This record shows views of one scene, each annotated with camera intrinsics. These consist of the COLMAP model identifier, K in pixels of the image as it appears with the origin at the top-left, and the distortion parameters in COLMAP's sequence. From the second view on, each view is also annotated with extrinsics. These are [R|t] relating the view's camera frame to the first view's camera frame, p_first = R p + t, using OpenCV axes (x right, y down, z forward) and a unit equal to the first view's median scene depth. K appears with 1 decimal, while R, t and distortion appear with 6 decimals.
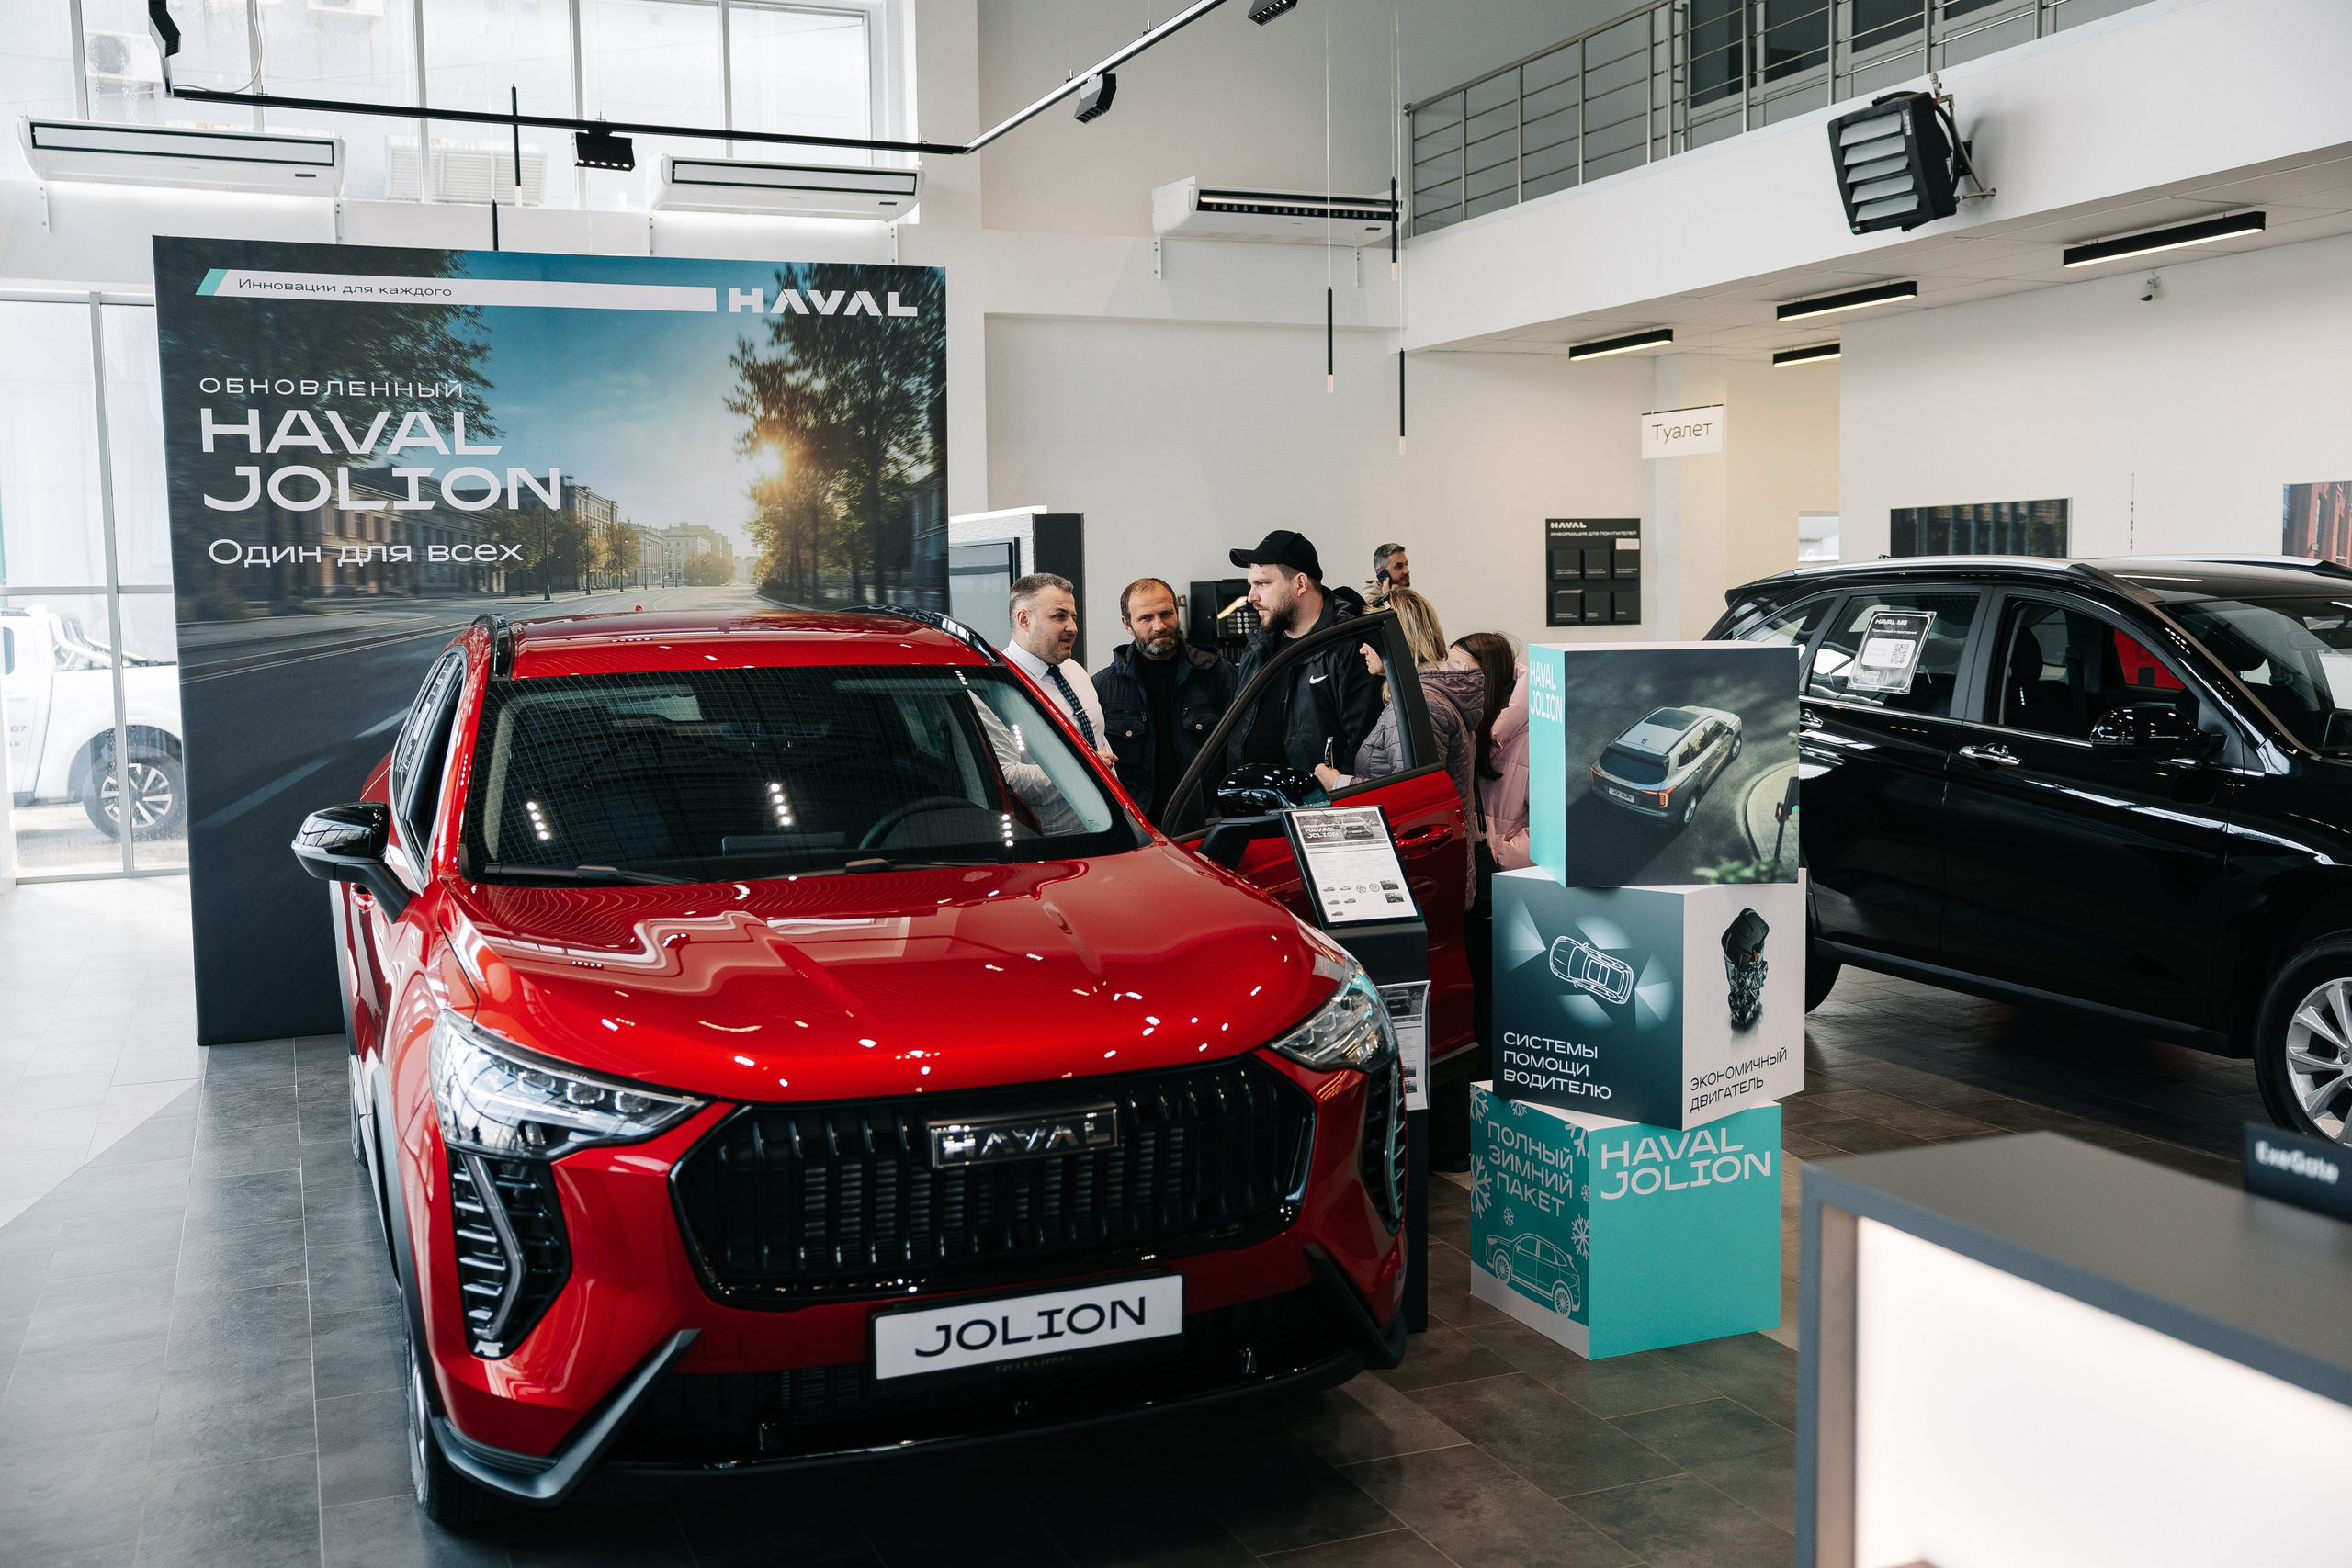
lens RADIAL K [[2222.9, 0, 1185.6], [0, 2222.9, 777.4], [0, 0, 1]] dist [-0.065027, 0.166830]
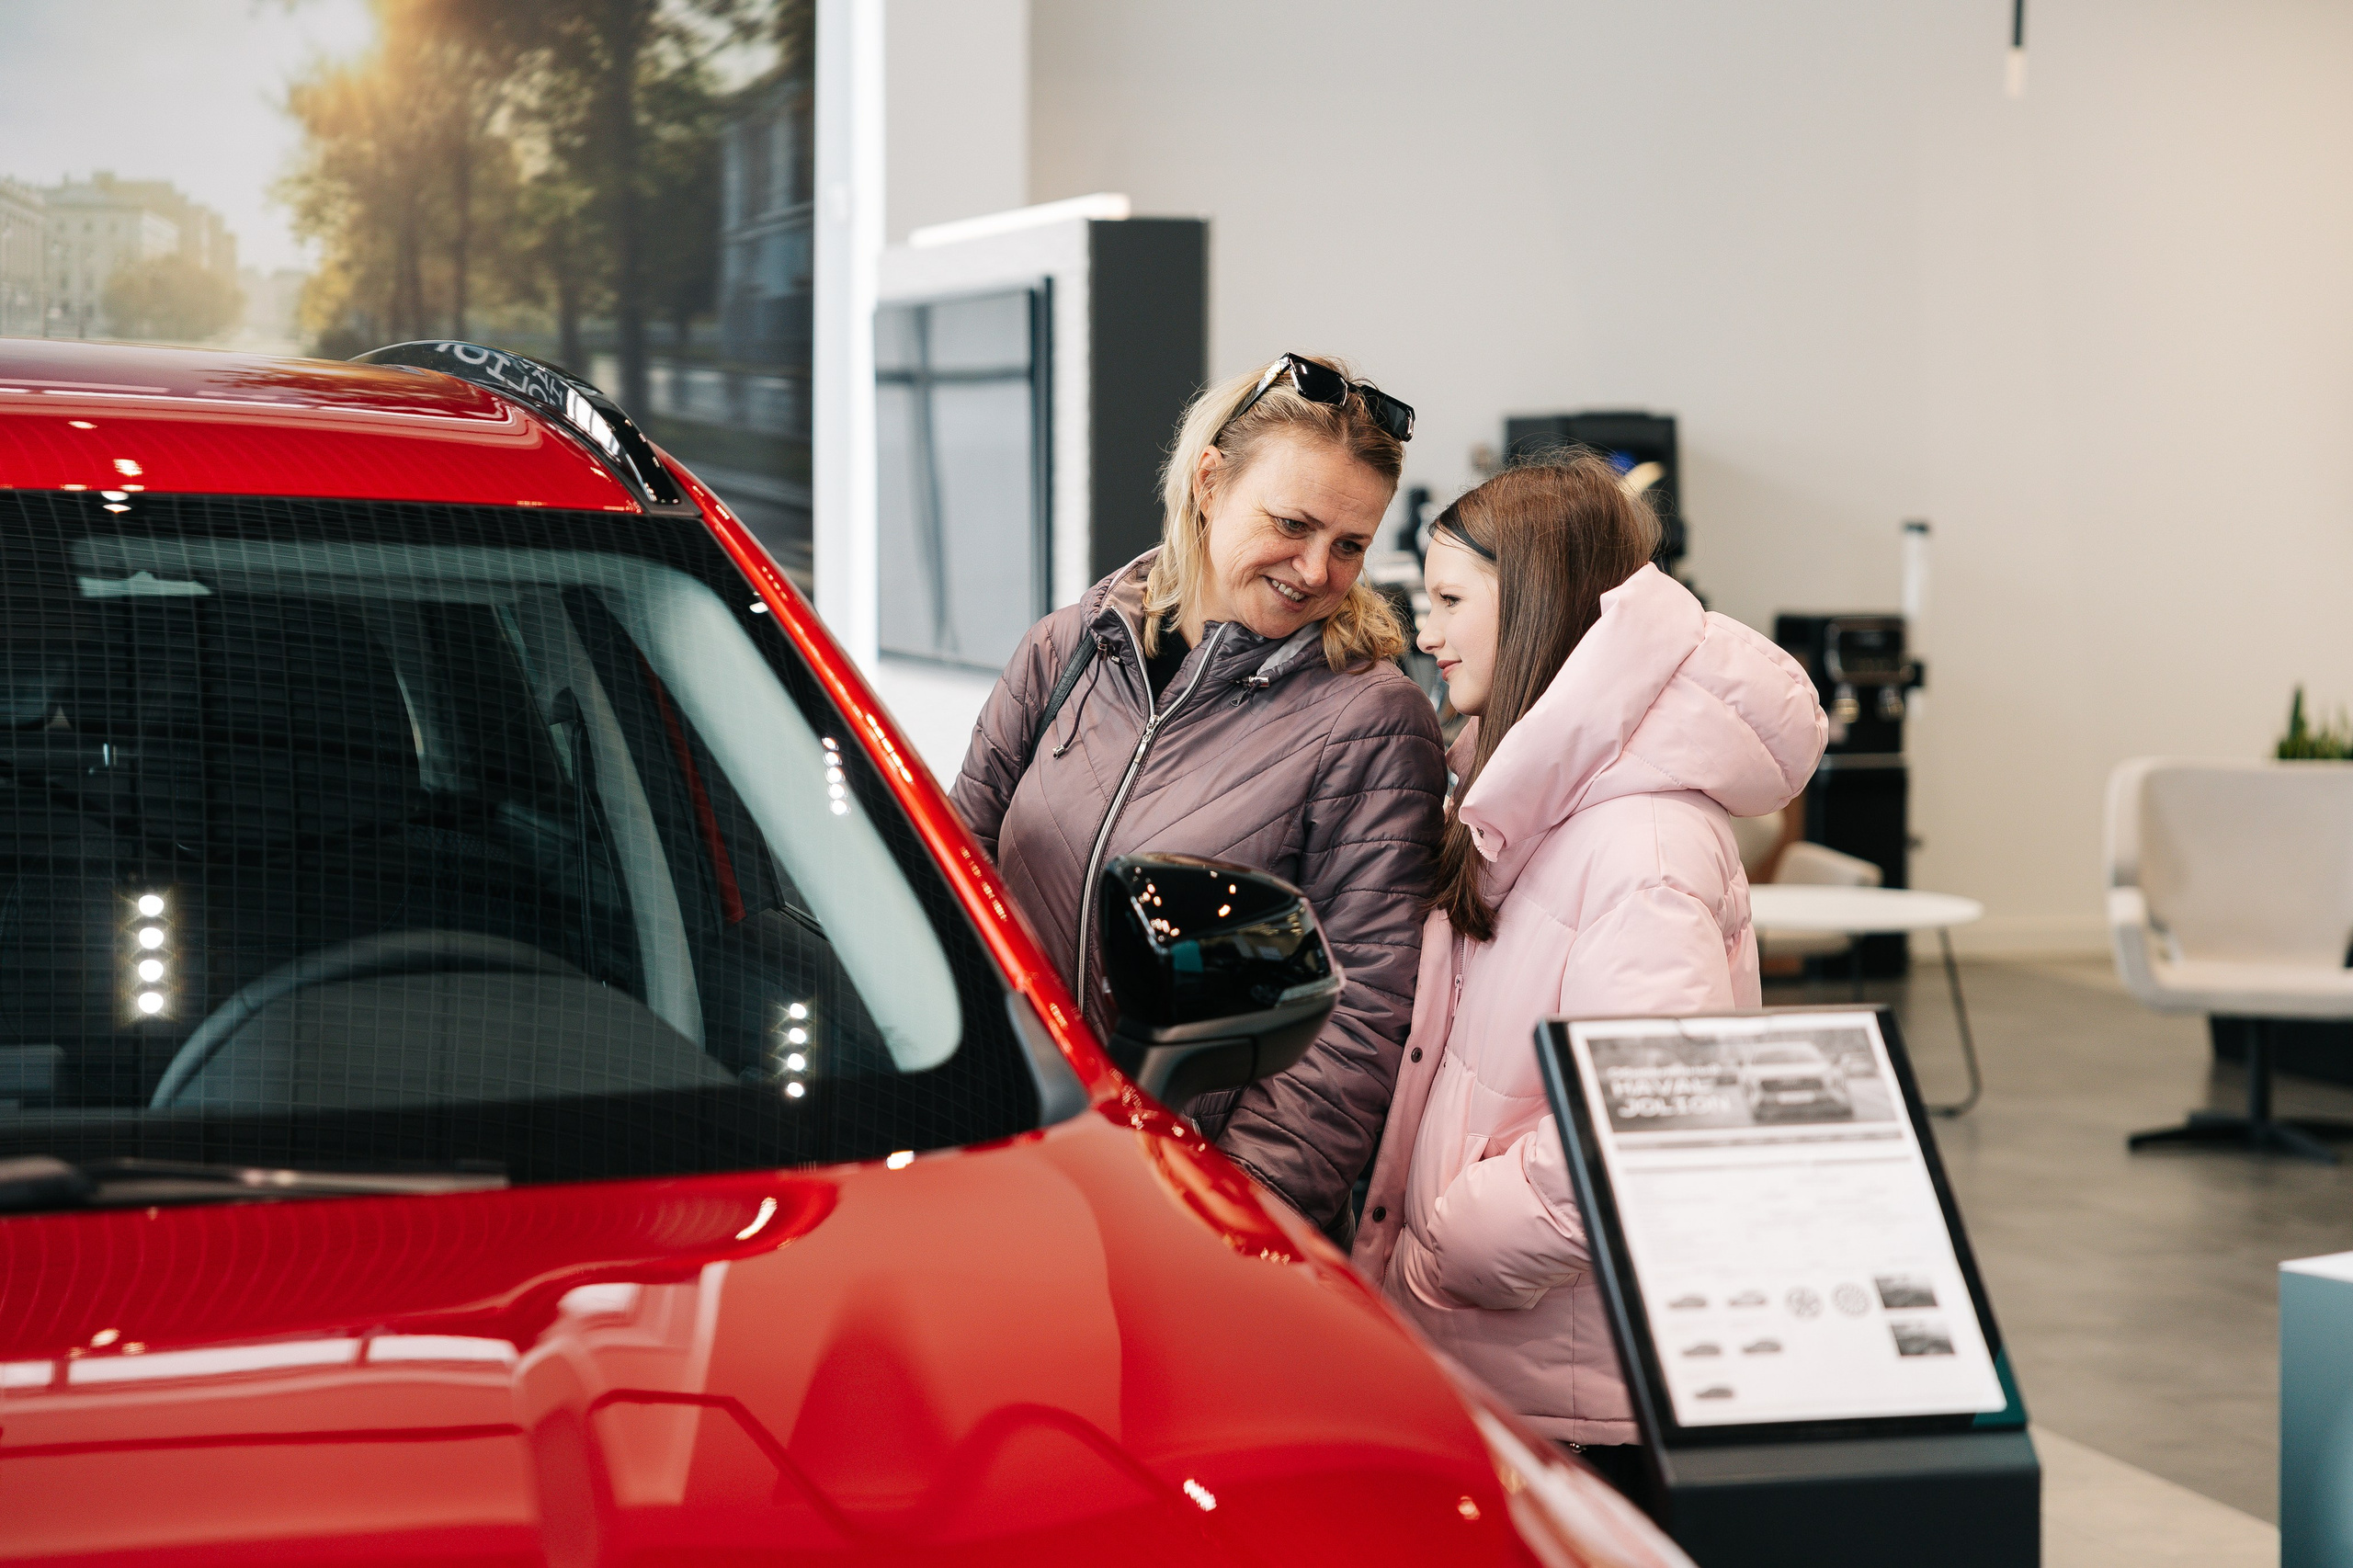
lens RADIAL K [[4538.7, 0, 1223.7], [0, 4538.7, 791.0], [0, 0, 1]] dist [0.190572, 0.463474]
pose [[0.996991, 0.026961, -0.072671, 0.026037], [-0.028117, 0.999493, -0.014925, -0.002542], [0.072232, 0.016924, 0.997244, 0.234151]]
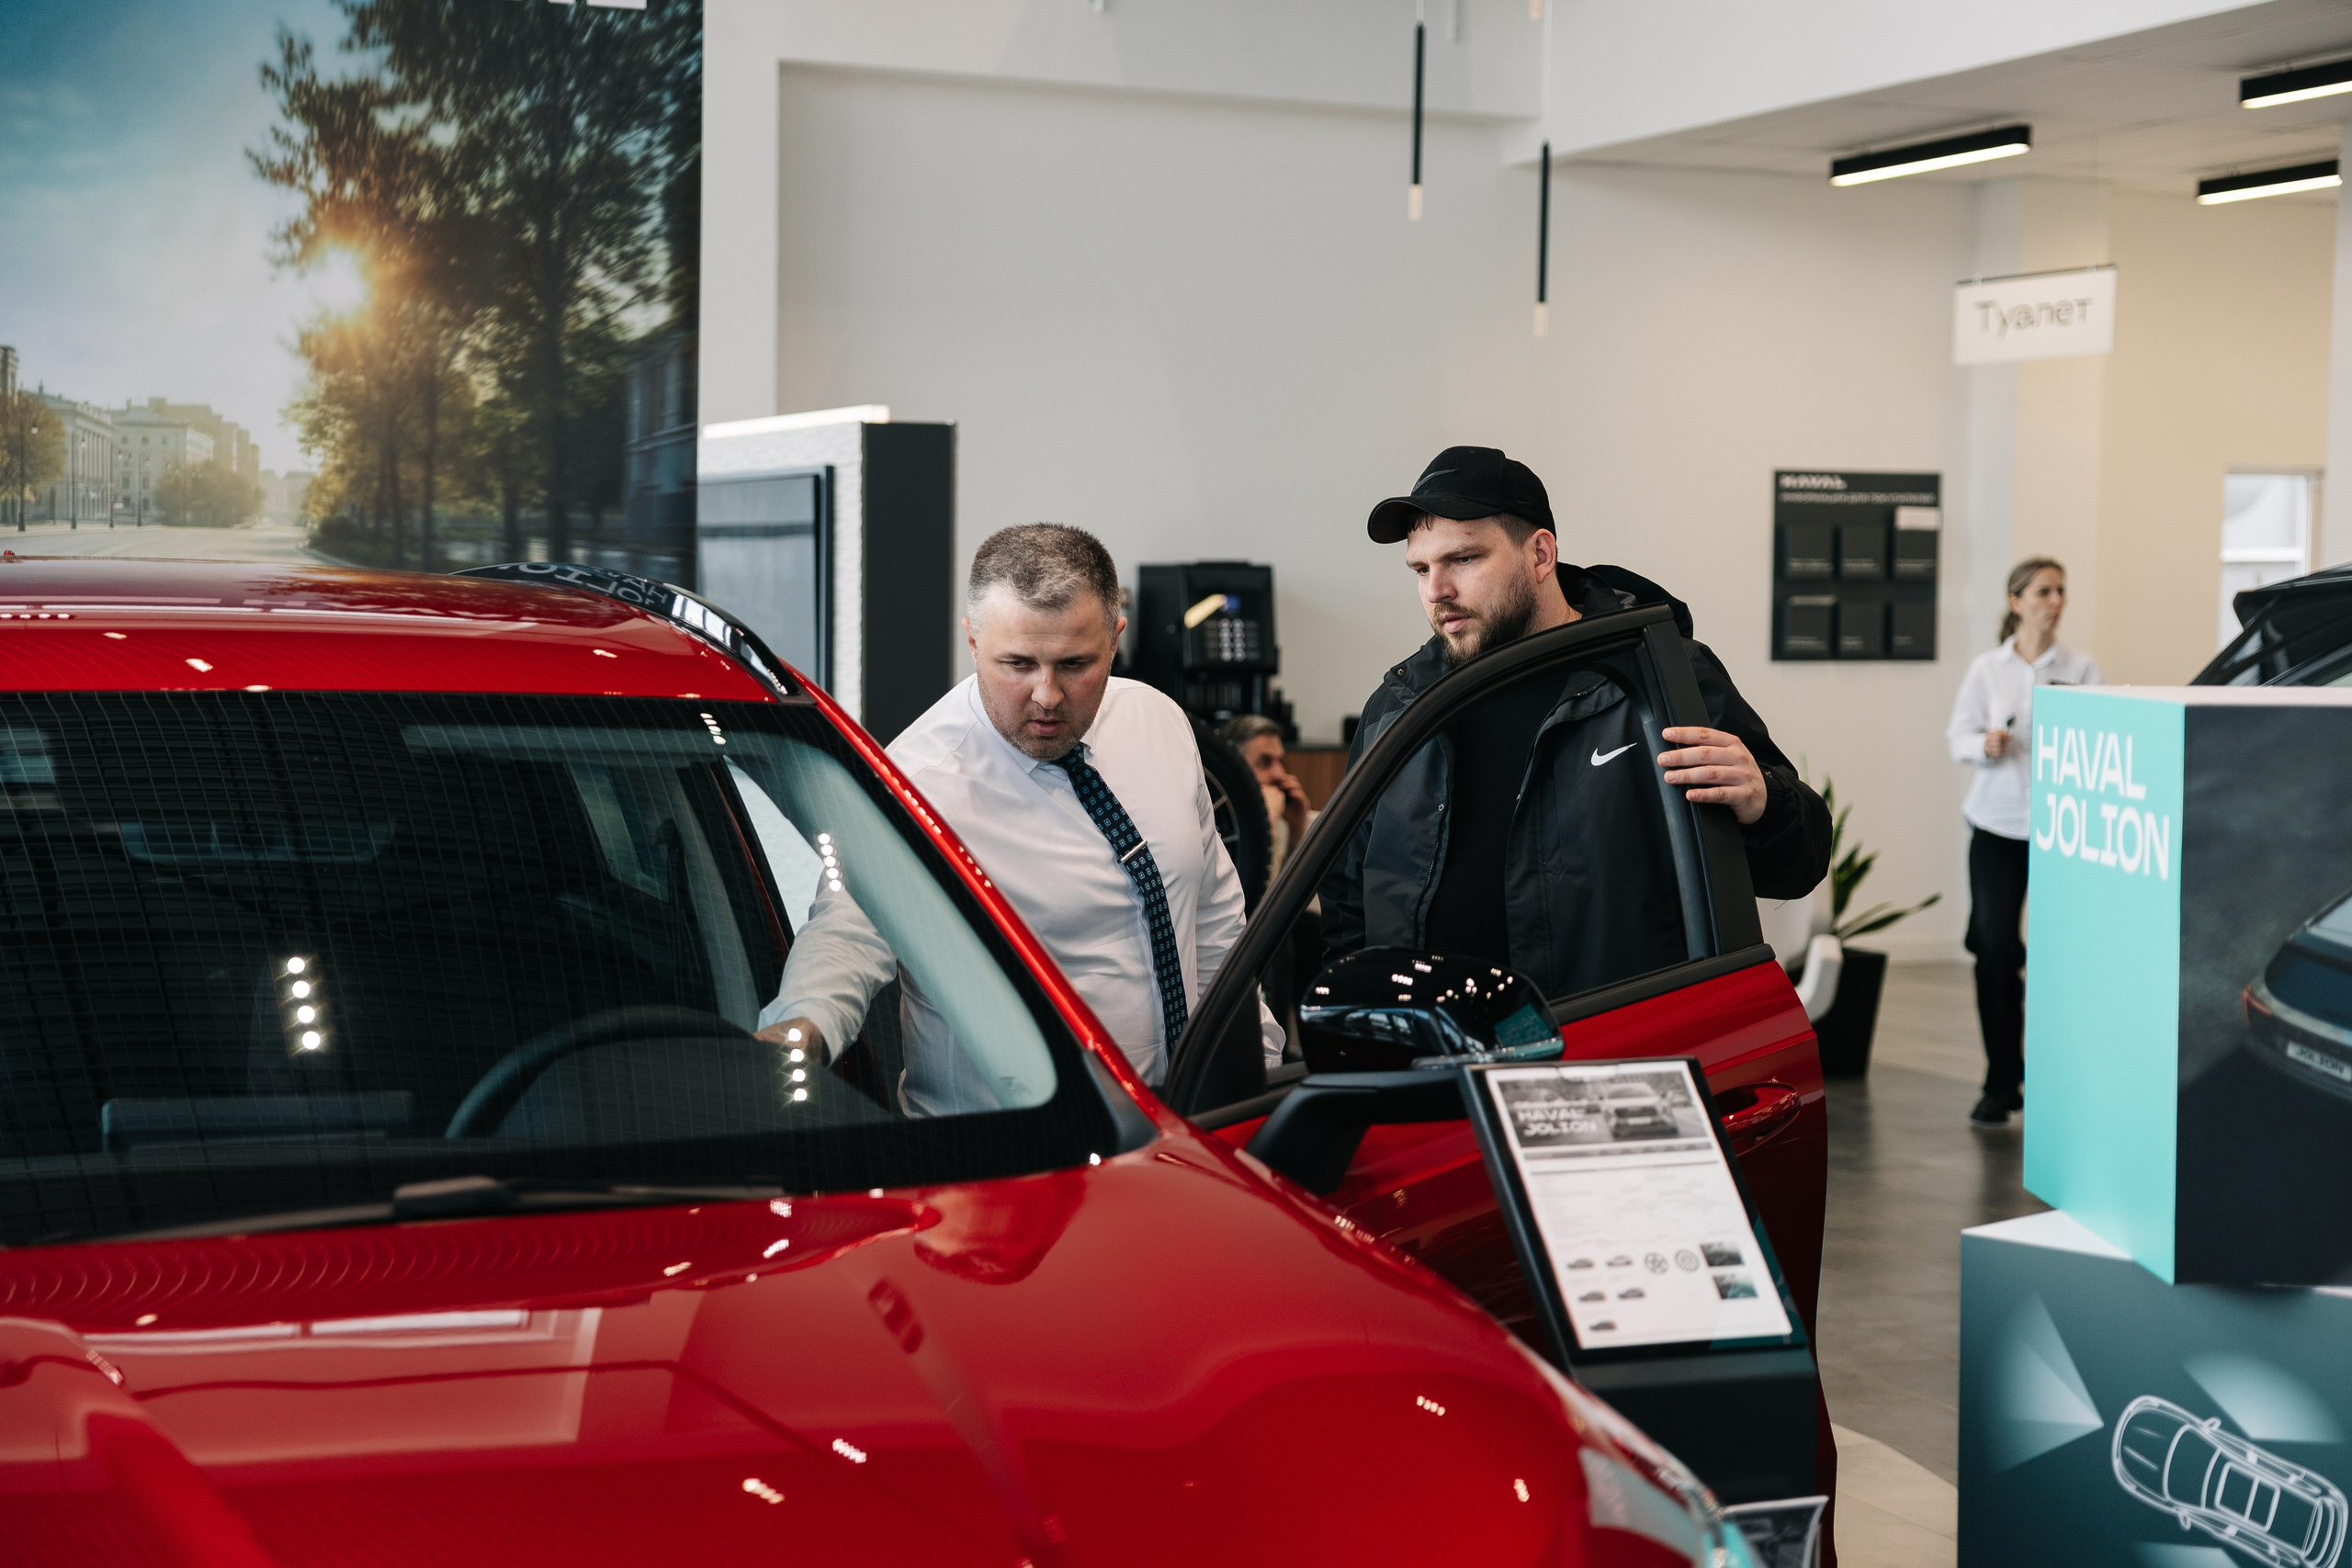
lens RADIAL K [[3615.3, 0, 1184.4], [0, 3615.3, 777.1], [0, 0, 1]] dist [0.090337, 0.529165]
pose [[0.999286, 0.026909, 0.026522, -0.016697], [-0.026014, 0.999099, -0.033538, -0.008862], [-0.027401, 0.032824, 0.999085, 0.183123]]
